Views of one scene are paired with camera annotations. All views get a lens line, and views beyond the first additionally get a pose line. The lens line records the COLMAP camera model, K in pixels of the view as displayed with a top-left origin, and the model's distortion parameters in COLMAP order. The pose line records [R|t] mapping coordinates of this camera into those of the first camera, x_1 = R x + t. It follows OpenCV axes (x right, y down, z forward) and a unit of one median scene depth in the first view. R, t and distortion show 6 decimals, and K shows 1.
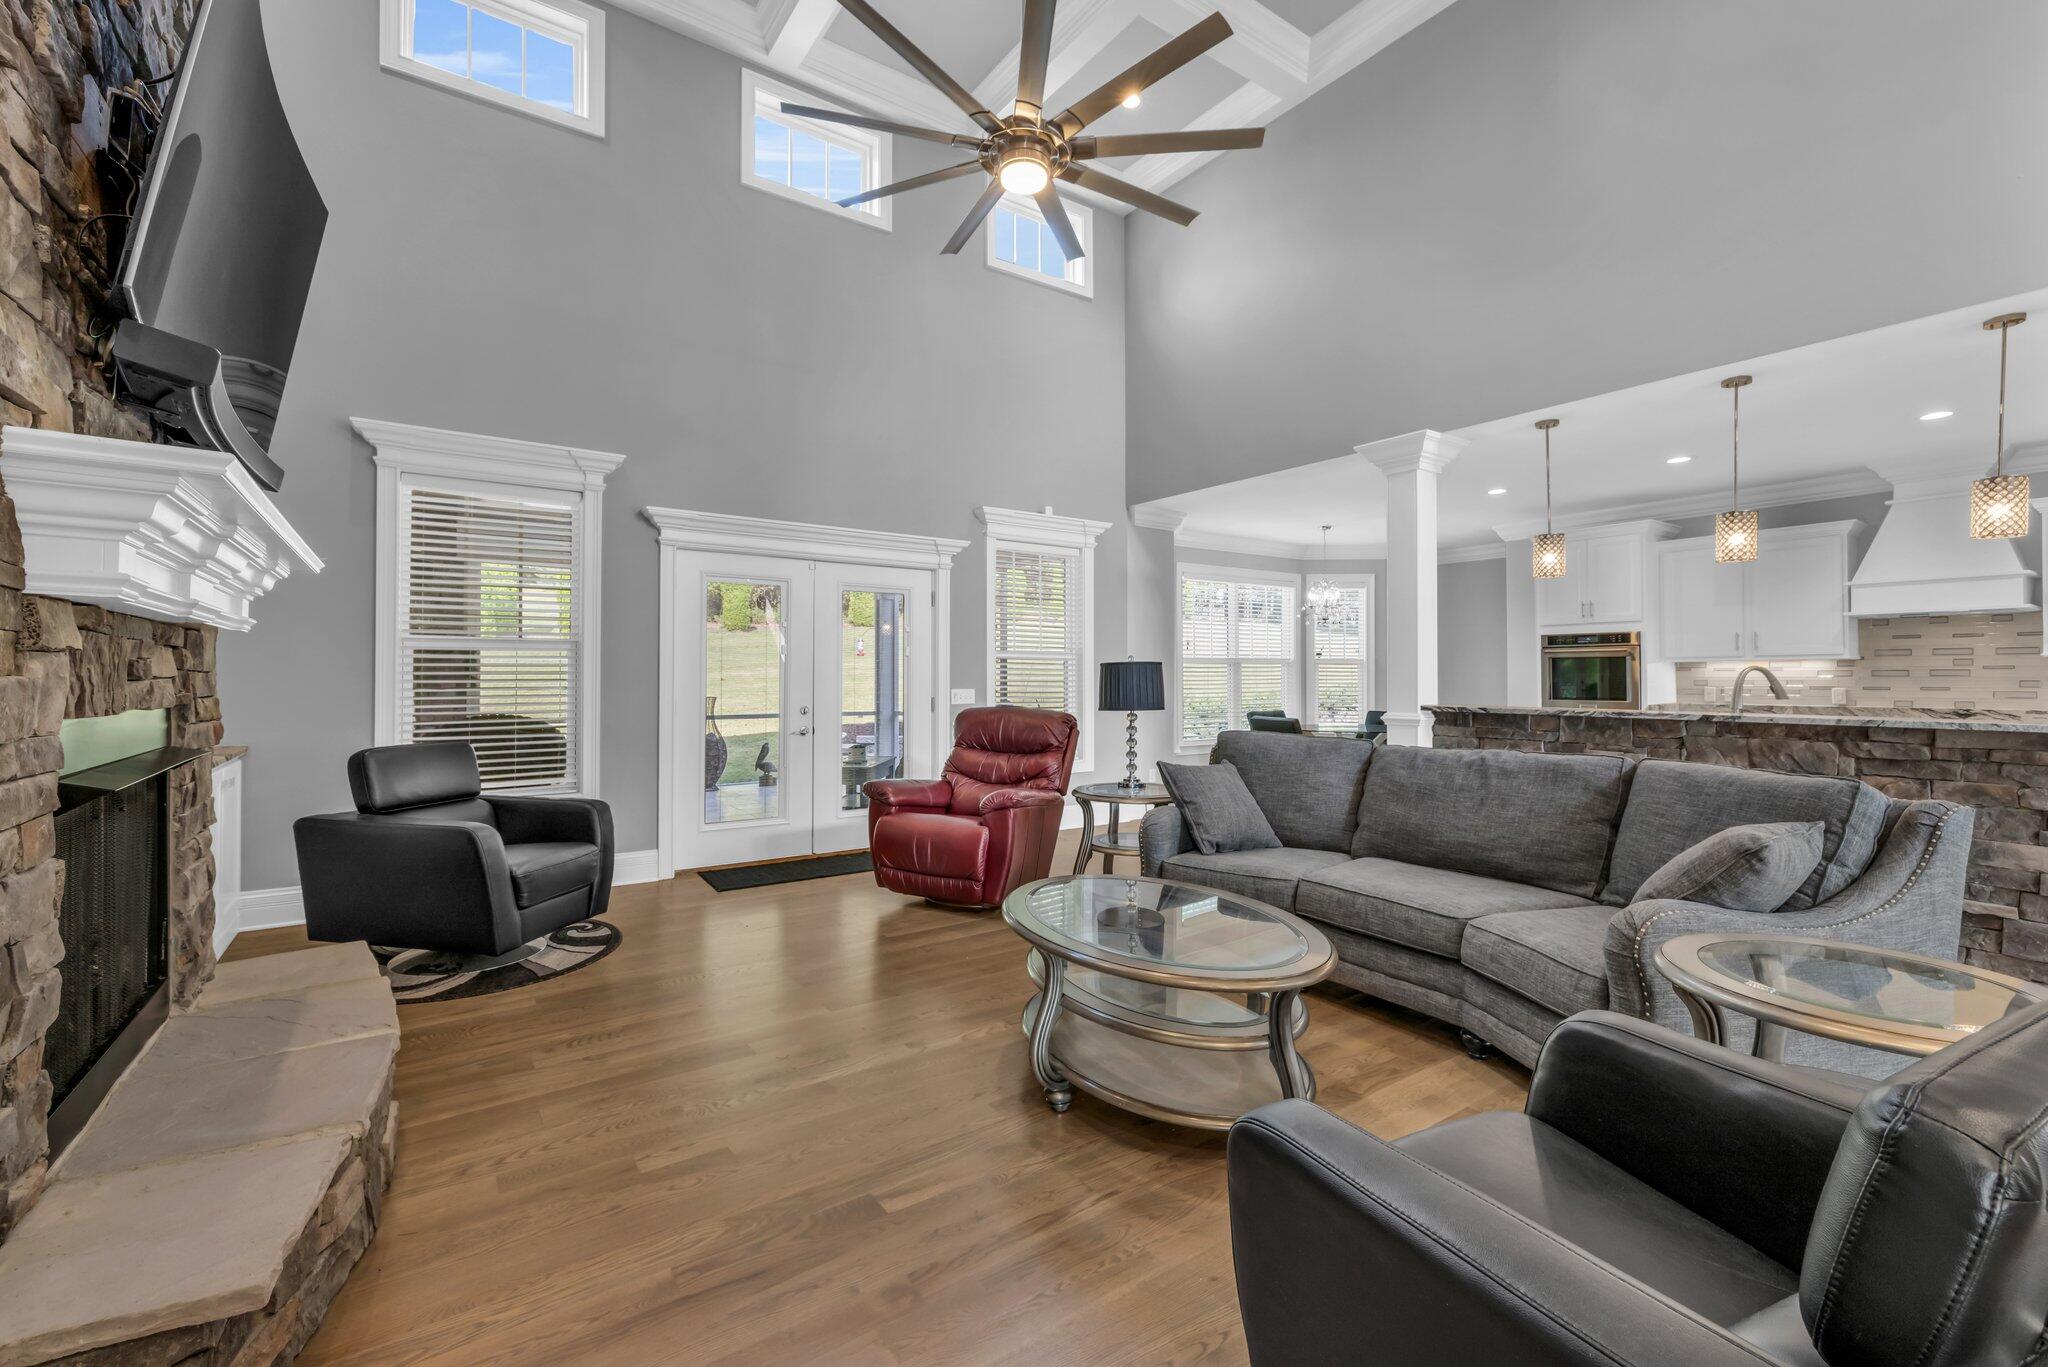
lens RADIAL K [[870.2, 0, 1020.9], [0, 870.2, 671.1], [0, 0, 1]] dist [-0.004166, 0.000151]
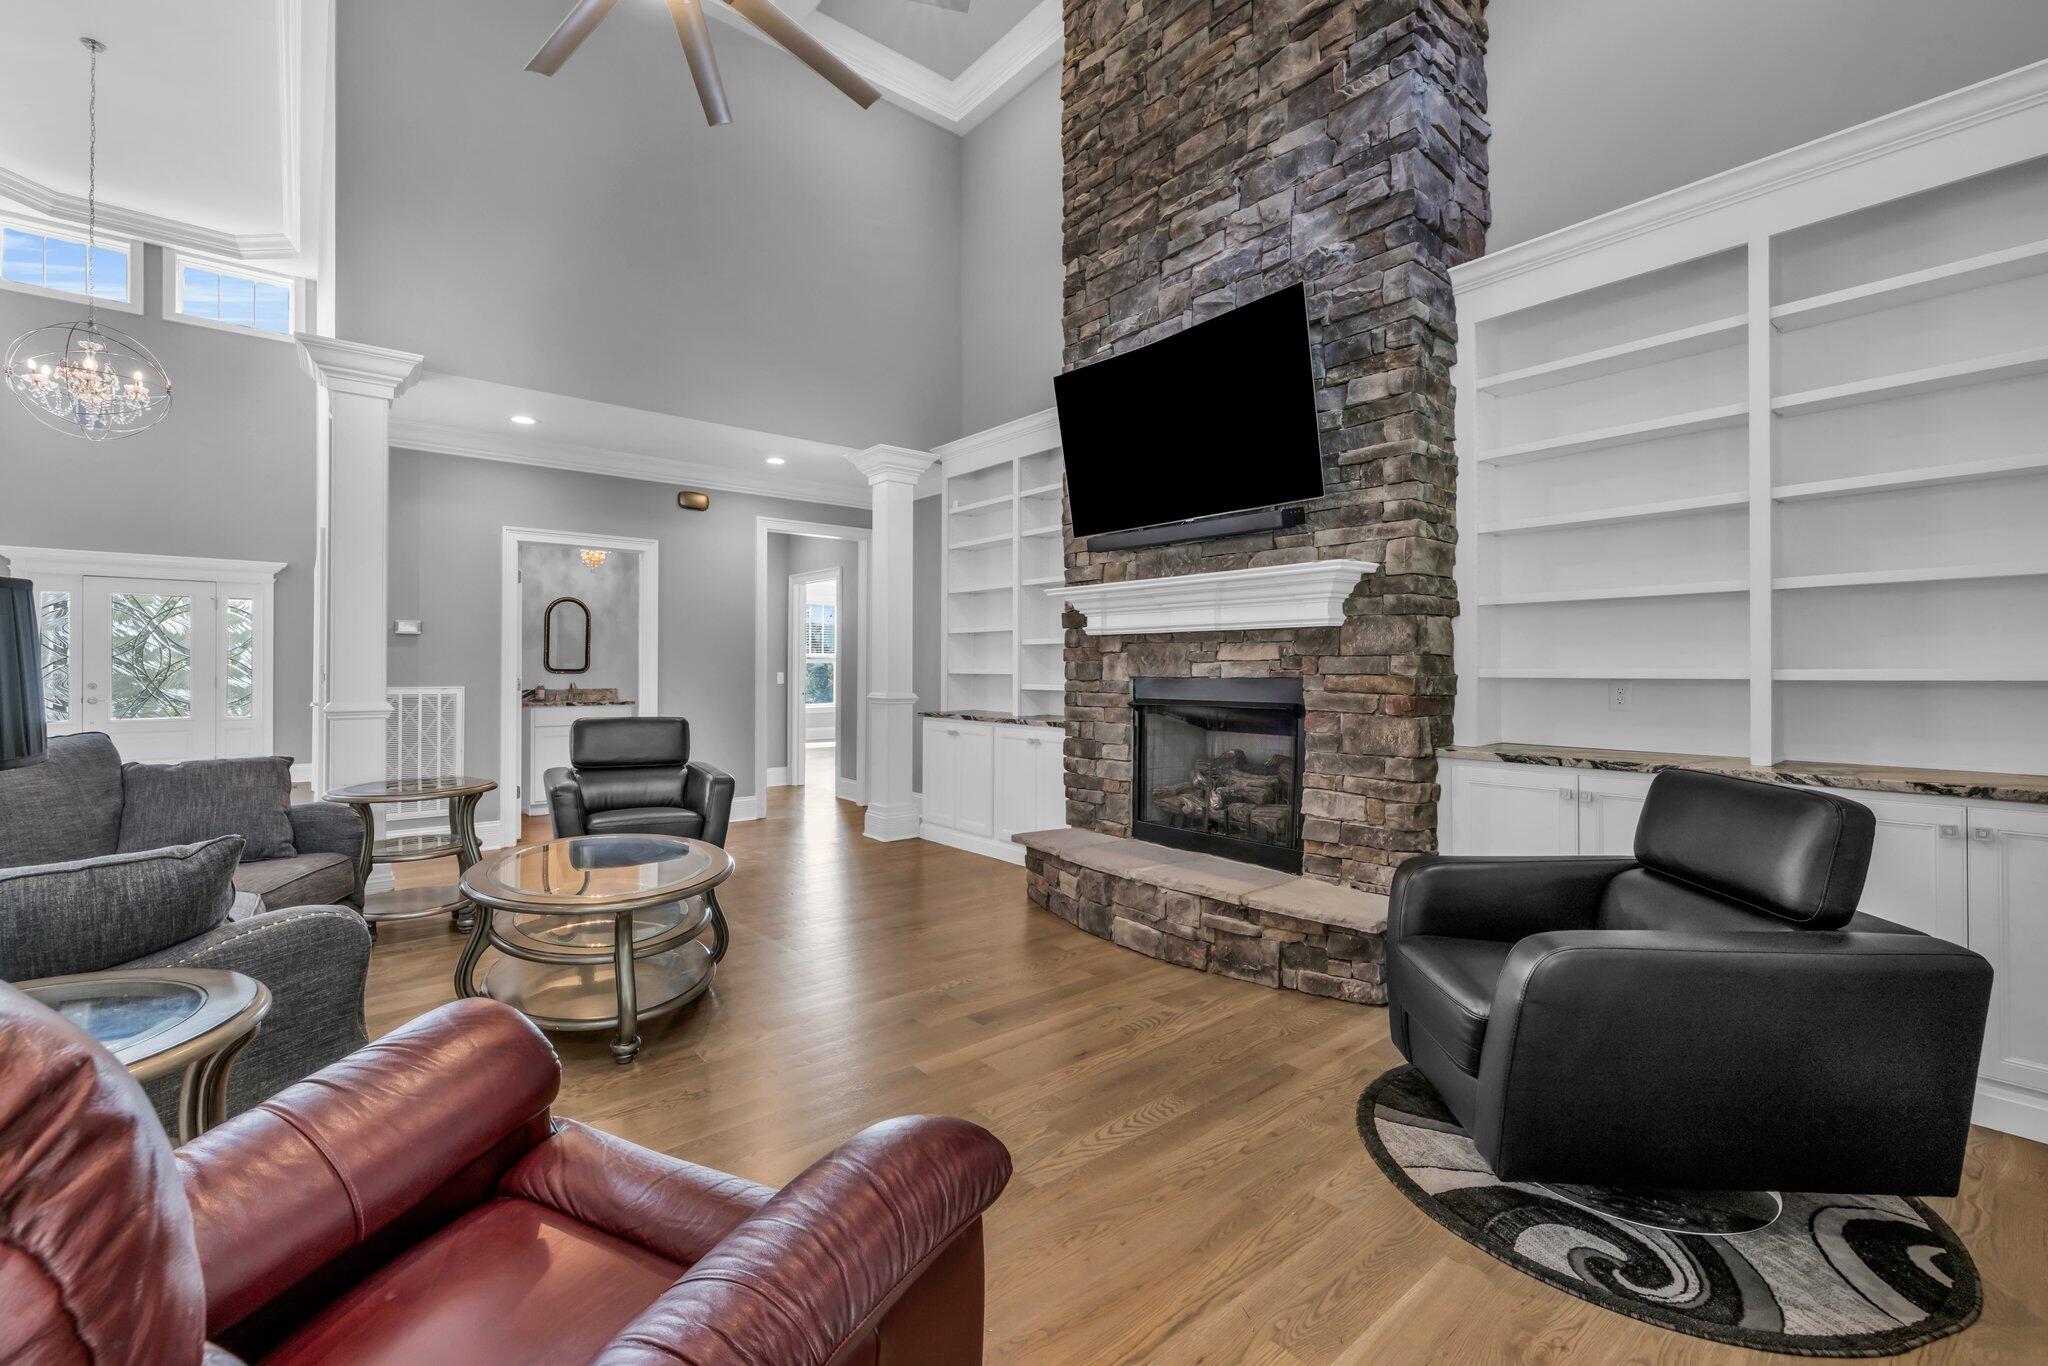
lens RADIAL K [[870.2, 0, 1022.5], [0, 870.2, 670.7], [0, 0, 1]] dist [-0.004166, 0.000151]
pose [[-0.996586, -0.008841, -0.082084, -0.145482], [-0.008045, 0.999917, -0.010019, 0.018280], [0.082165, -0.009325, -0.996575, 1.055640]]
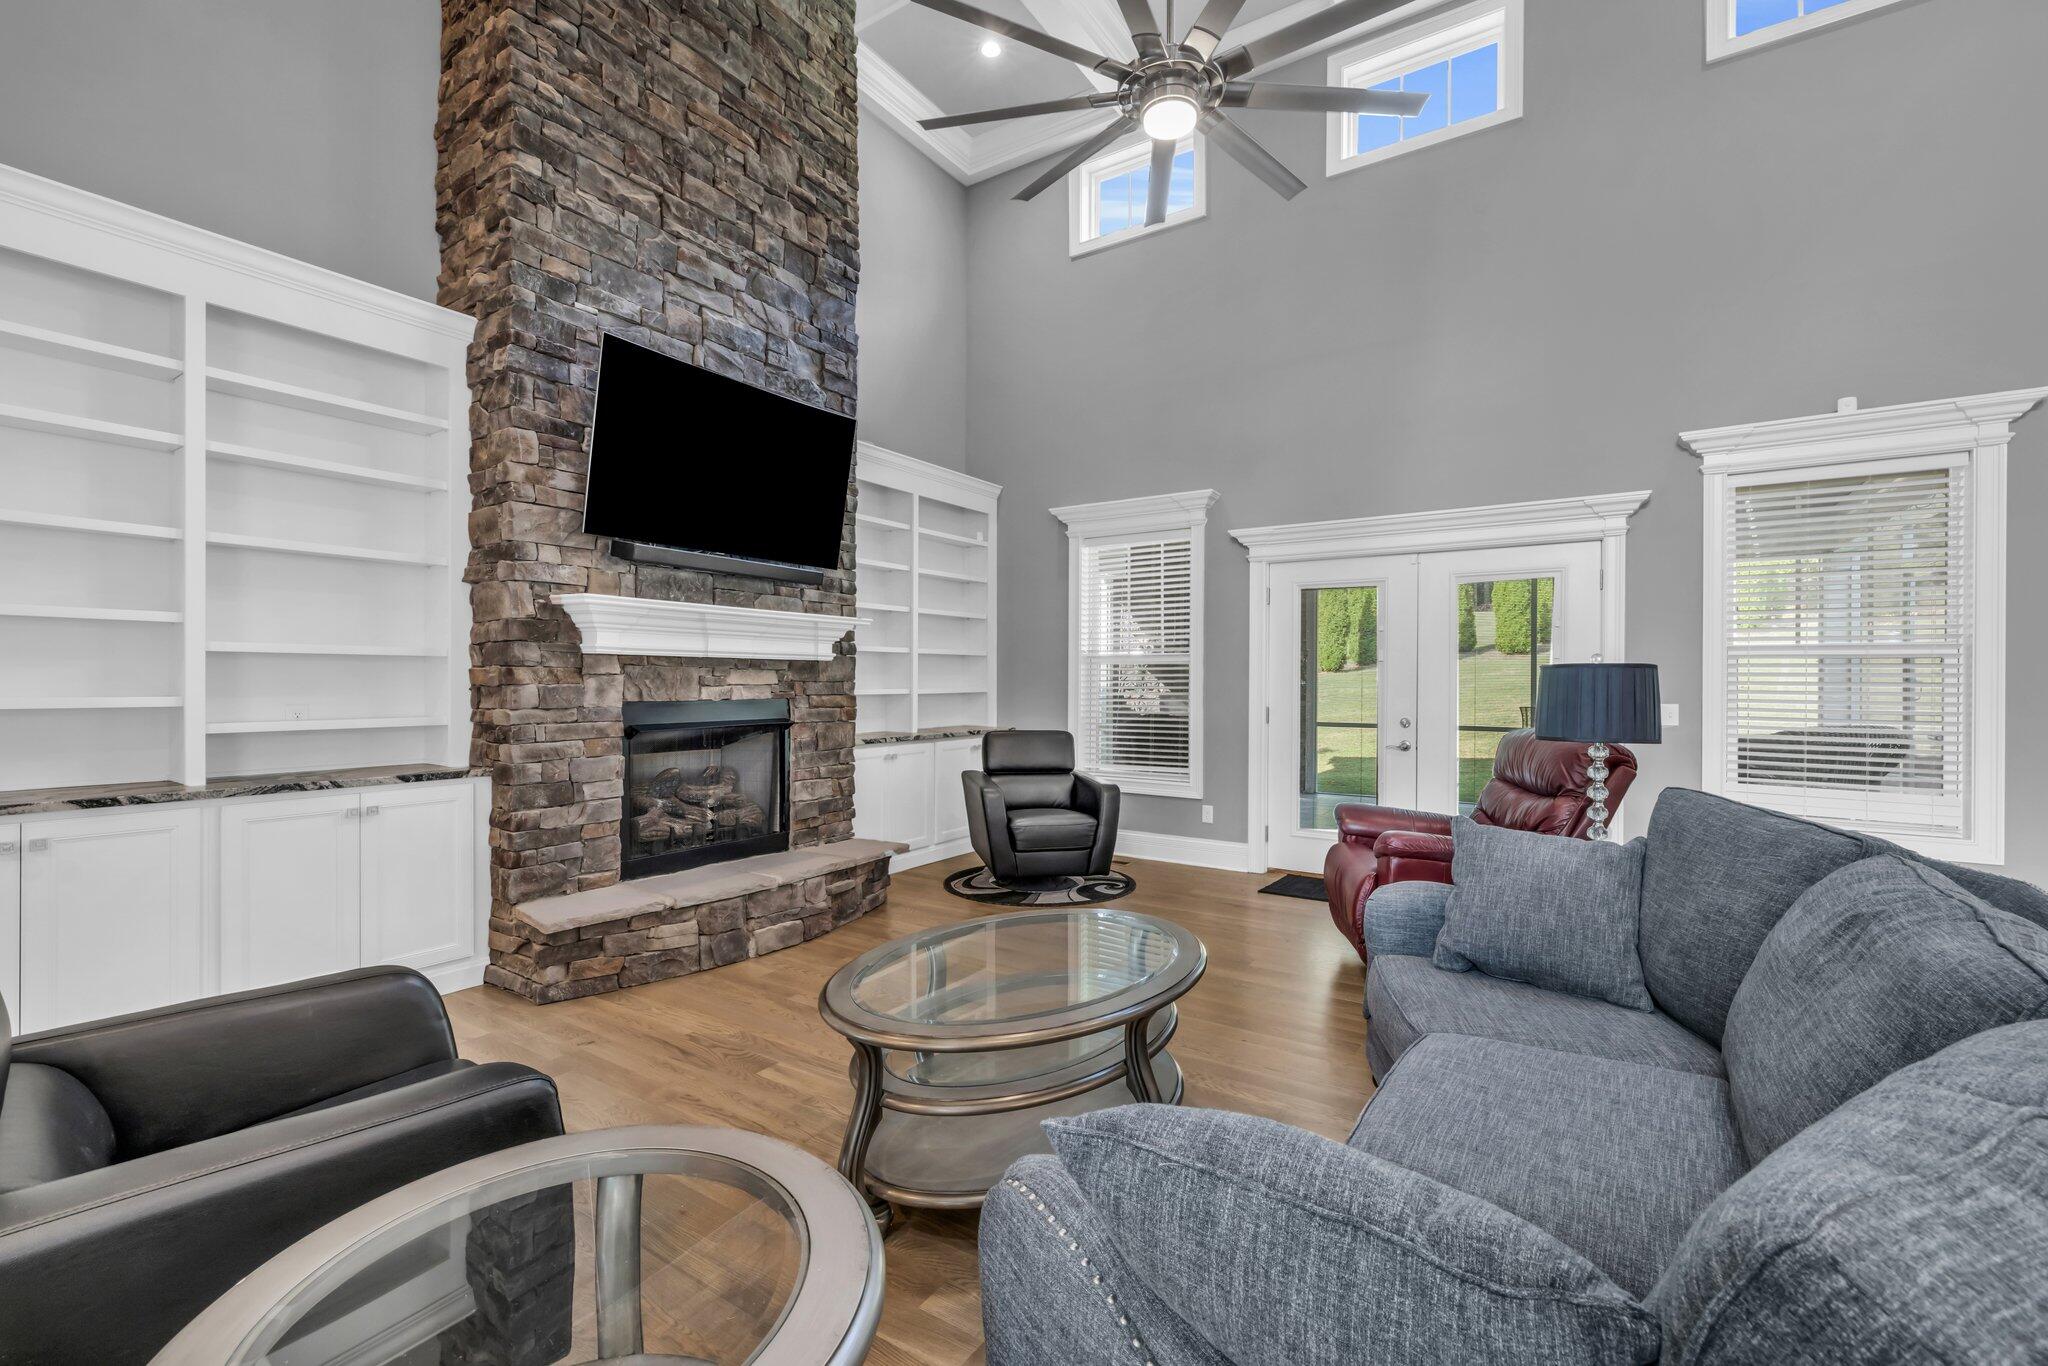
lens RADIAL K [[870.2, 0, 1023.0], [0, 870.2, 686.5], [0, 0, 1]] dist [-0.004166, 0.000151]
pose [[0.367234, 0.002673, -0.930125, 0.466666], [0.006704, 0.999962, 0.005520, 0.000796], [0.930104, -0.008262, 0.367202, 0.322144]]
